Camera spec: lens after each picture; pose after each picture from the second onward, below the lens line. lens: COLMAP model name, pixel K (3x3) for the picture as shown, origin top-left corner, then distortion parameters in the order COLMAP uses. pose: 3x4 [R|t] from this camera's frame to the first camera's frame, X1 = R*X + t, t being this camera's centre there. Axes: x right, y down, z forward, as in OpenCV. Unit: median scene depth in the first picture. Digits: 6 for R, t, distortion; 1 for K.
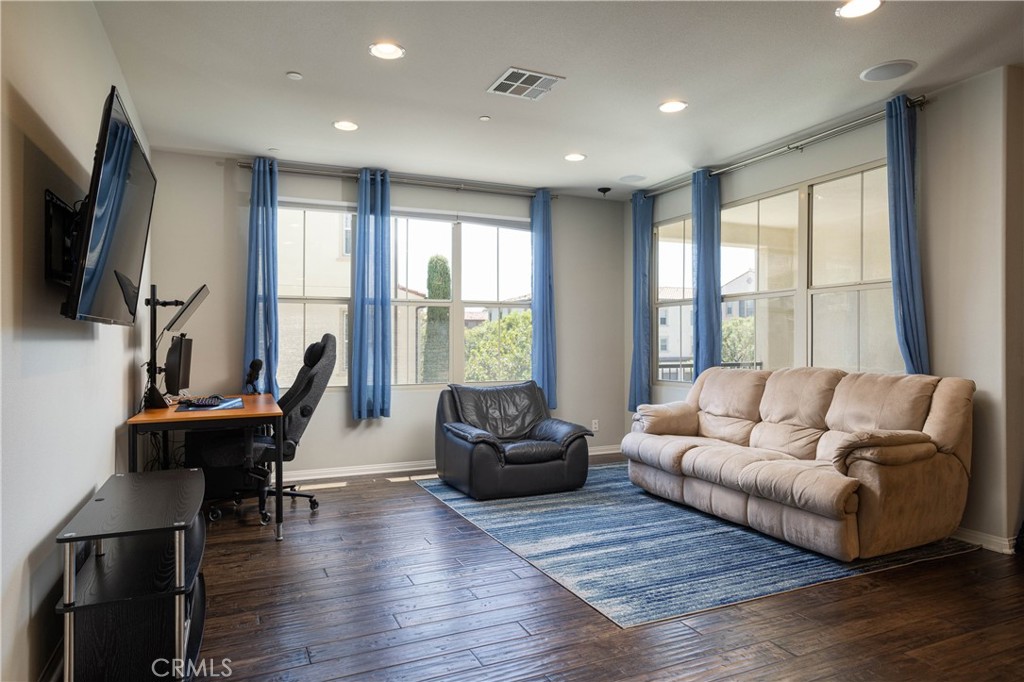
lens RADIAL K [[615.1, 0, 514.0], [0, 615.1, 342.3], [0, 0, 1]] dist [-0.027553, 0.011473]
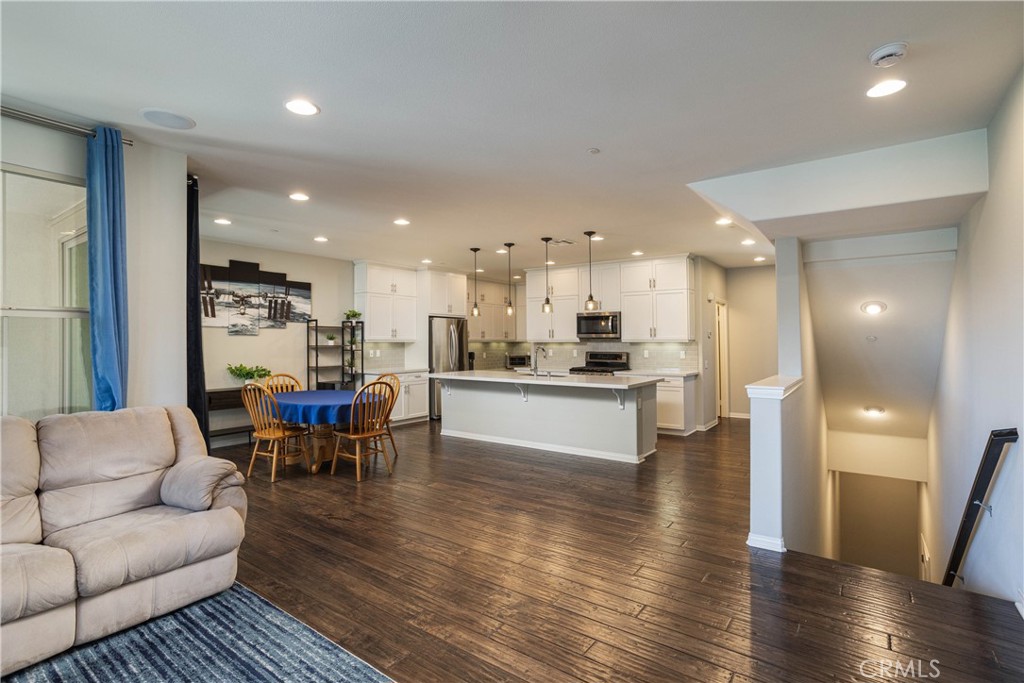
lens RADIAL K [[492.8, 0, 516.8], [0, 492.8, 341.0], [0, 0, 1]] dist [-0.012491, 0.000646]
pose [[-0.499137, 0.004458, 0.866512, -0.336283], [0.000801, 0.999989, -0.004683, -0.046930], [-0.866523, -0.001644, -0.499135, 0.769934]]
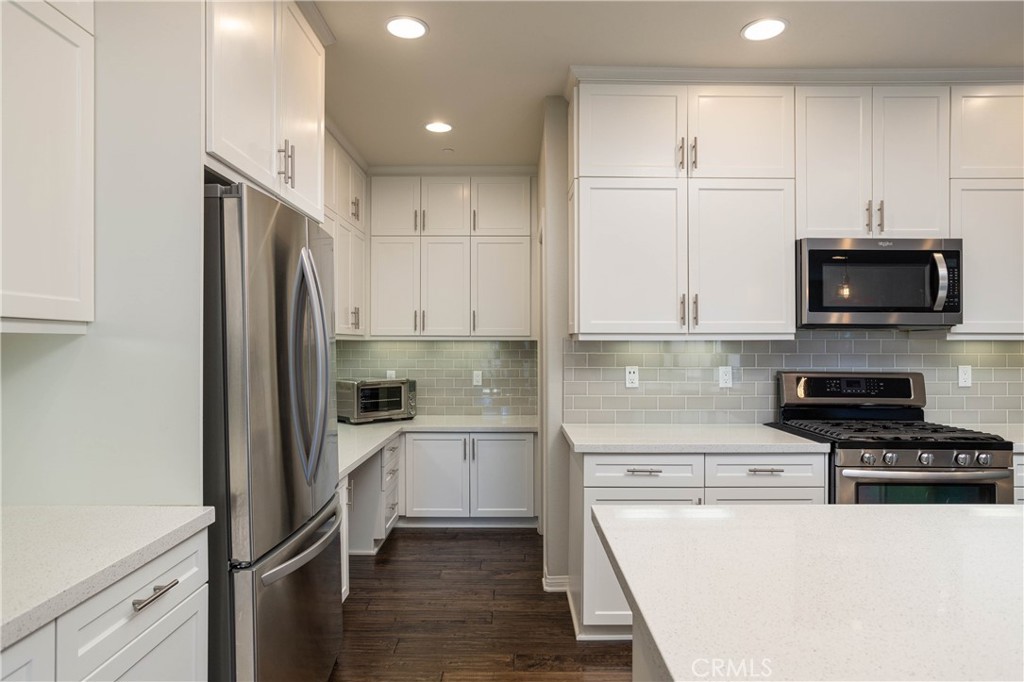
lens RADIAL K [[615.1, 0, 520.4], [0, 615.1, 341.1], [0, 0, 1]] dist [-0.027553, 0.011473]
pose [[-0.898985, 0.005004, 0.437951, 1.305637], [0.005394, 0.999985, -0.000355, -0.054026], [-0.437946, 0.002043, -0.898999, 0.312928]]
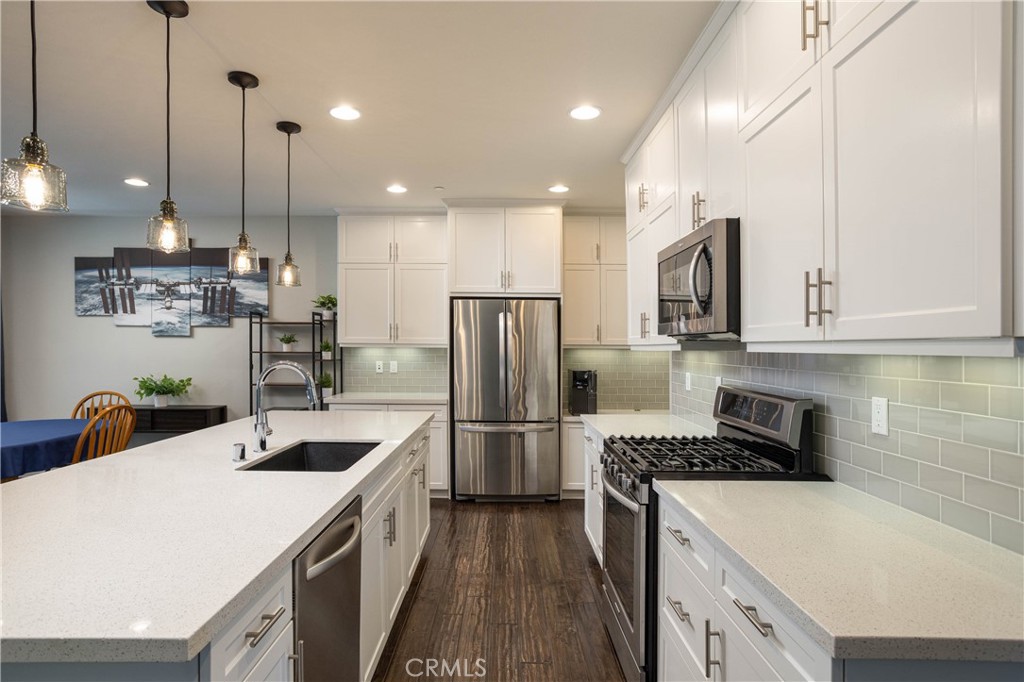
lens RADIAL K [[559.9, 0, 505.3], [0, 559.9, 338.7], [0, 0, 1]] dist [0.000054, -0.000231]
pose [[0.412300, 0.015809, 0.910911, 0.611851], [-0.007221, 0.999875, -0.014085, -0.055463], [-0.911019, -0.000770, 0.412363, -0.601017]]
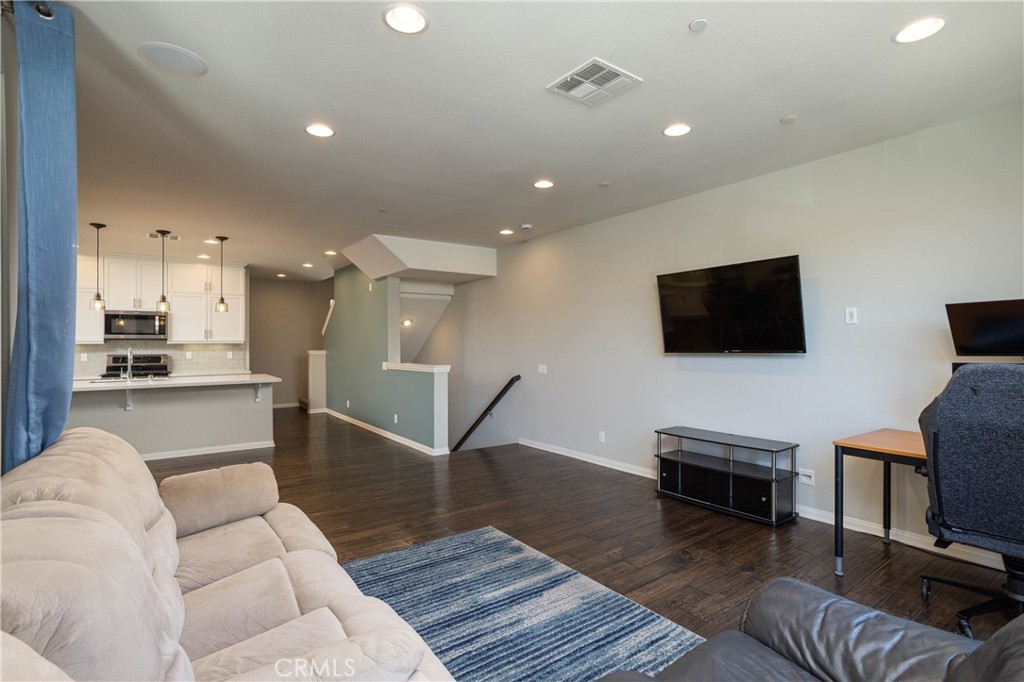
lens RADIAL K [[492.8, 0, 504.5], [0, 492.8, 339.6], [0, 0, 1]] dist [-0.012491, 0.000646]
pose [[-0.982369, 0.009273, -0.186723, 0.247602], [0.010363, 0.999934, -0.004861, -0.044604], [0.186666, -0.006710, -0.982401, 1.496681]]
